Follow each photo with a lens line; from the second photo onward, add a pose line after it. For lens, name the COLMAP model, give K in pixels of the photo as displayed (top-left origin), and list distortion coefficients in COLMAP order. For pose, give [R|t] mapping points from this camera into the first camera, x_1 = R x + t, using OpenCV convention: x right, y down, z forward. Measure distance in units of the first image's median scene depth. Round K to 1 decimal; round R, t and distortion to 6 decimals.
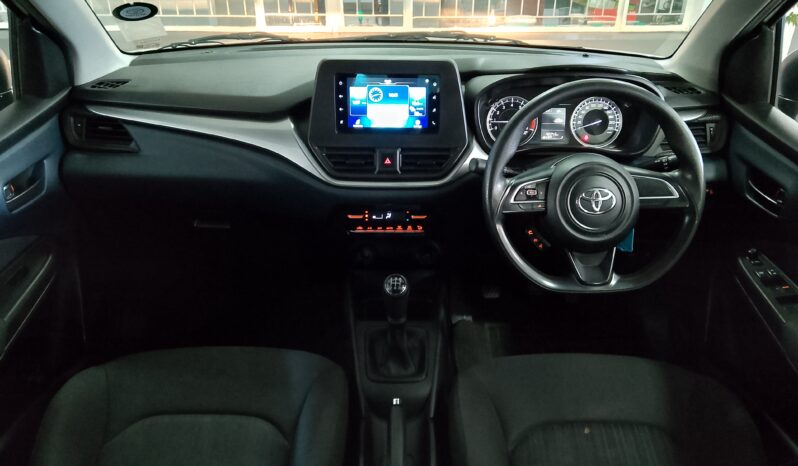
lens RADIAL K [[590.7, 0, 400.2], [0, 590.7, 234.9], [0, 0, 1]] dist [0.025857, -0.045305]
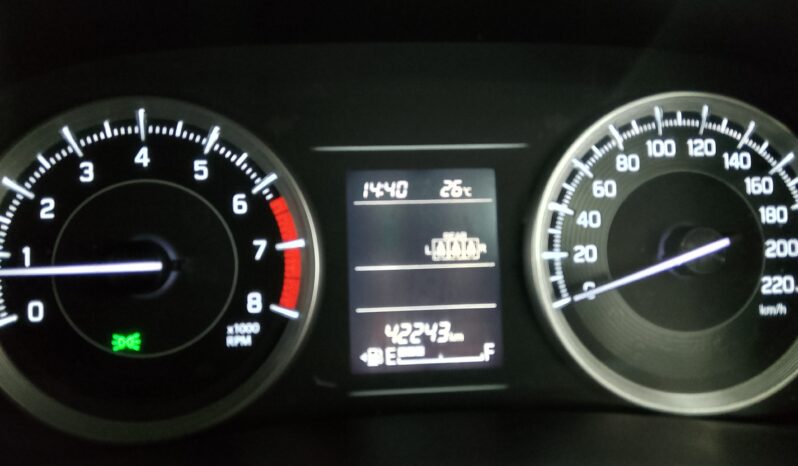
lens RADIAL K [[590.7, 0, 397.5], [0, 590.7, 234.0], [0, 0, 1]] dist [0.025857, -0.045305]
pose [[0.995184, -0.032525, 0.092469, 0.257405], [0.049430, 0.981139, -0.186876, -0.181800], [-0.084647, 0.190547, 0.978022, 0.917698]]
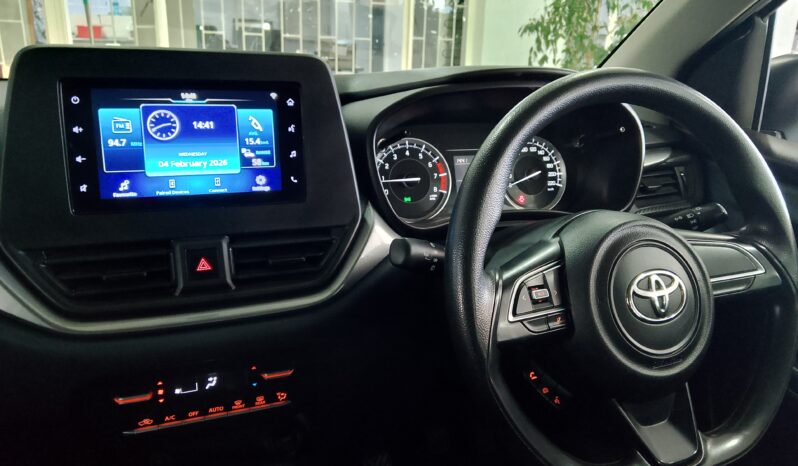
lens RADIAL K [[590.7, 0, 401.0], [0, 590.7, 233.6], [0, 0, 1]] dist [0.025857, -0.045305]
pose [[0.921389, -0.081567, 0.379986, -0.051516], [0.149633, 0.976809, -0.153148, -0.055000], [-0.358682, 0.197967, 0.912226, 0.517460]]
